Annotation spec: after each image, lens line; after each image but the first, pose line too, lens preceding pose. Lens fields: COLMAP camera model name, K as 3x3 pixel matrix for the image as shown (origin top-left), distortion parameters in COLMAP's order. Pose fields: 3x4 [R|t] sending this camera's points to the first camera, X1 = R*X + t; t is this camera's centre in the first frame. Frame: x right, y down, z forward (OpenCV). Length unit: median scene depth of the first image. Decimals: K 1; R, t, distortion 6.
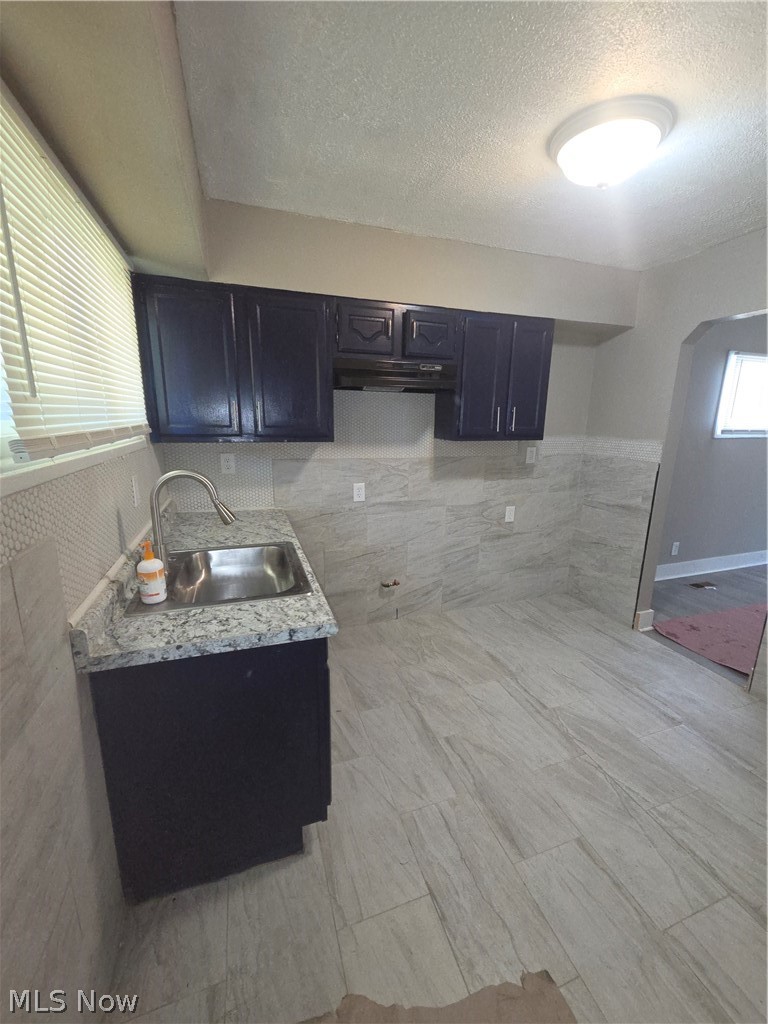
lens RADIAL K [[419.0, 0, 389.0], [0, 419.0, 513.2], [0, 0, 1]] dist [-0.000234, -0.001932]
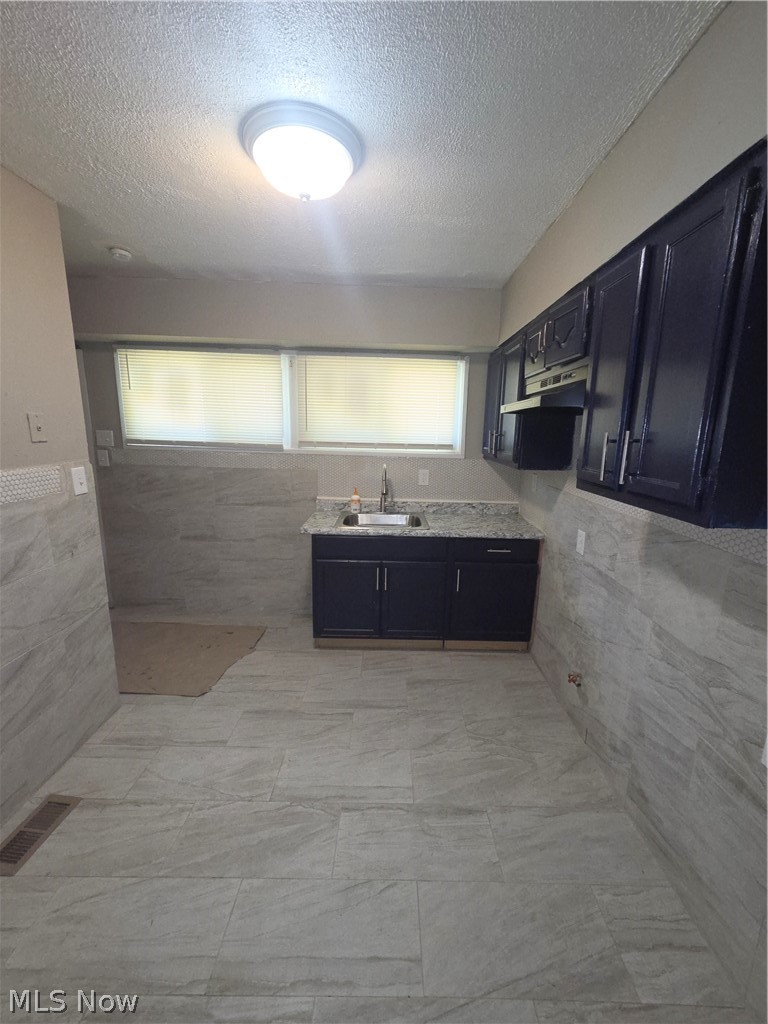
lens RADIAL K [[419.0, 0, 405.9], [0, 419.0, 515.2], [0, 0, 1]] dist [-0.000234, -0.001932]
pose [[-0.309518, 0.167162, -0.936085, 1.002202], [-0.235304, 0.940346, 0.245727, -0.282459], [0.921320, 0.296321, -0.251720, 1.164732]]
